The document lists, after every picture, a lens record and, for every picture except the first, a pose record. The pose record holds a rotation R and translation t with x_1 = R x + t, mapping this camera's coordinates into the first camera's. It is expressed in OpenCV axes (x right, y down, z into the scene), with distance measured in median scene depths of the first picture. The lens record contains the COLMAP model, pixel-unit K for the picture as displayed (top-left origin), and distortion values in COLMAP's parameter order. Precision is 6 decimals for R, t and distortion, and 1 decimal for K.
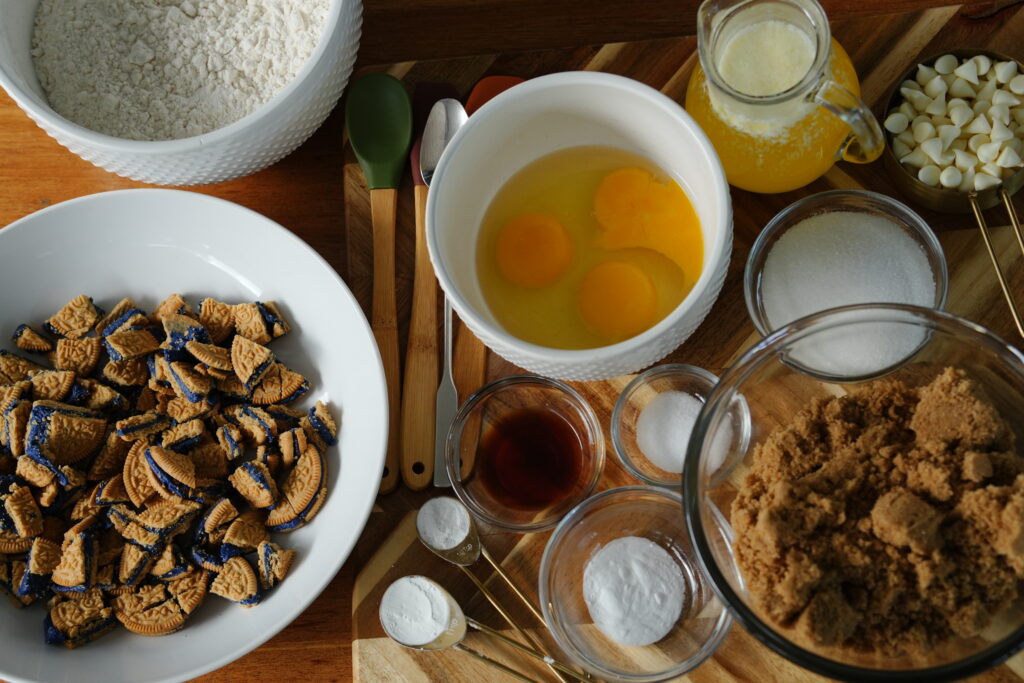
lens RADIAL K [[2614.2, 0, 510.2], [0, 2614.2, 341.2], [0, 0, 1]] dist [1.205544, 0.000000]
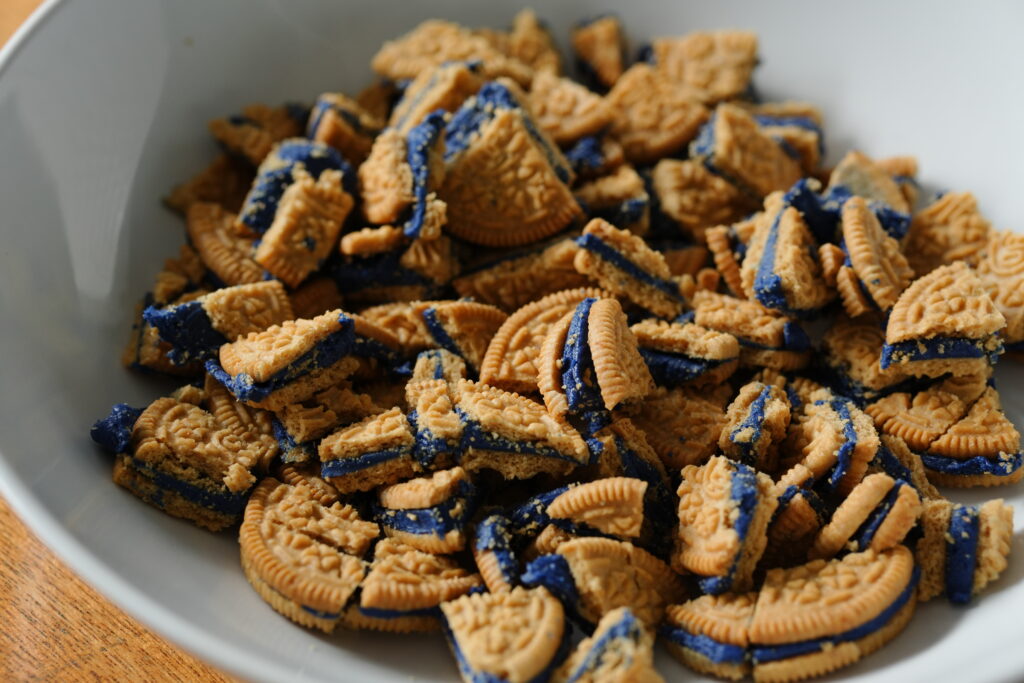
lens RADIAL K [[2614.2, 0, 505.8], [0, 2614.2, 345.6], [0, 0, 1]] dist [1.205544, 0.000000]
pose [[0.675284, 0.598528, -0.430995, 0.029542], [-0.724470, 0.647863, -0.235406, 0.148414], [0.138329, 0.471209, 0.871107, 0.660529]]
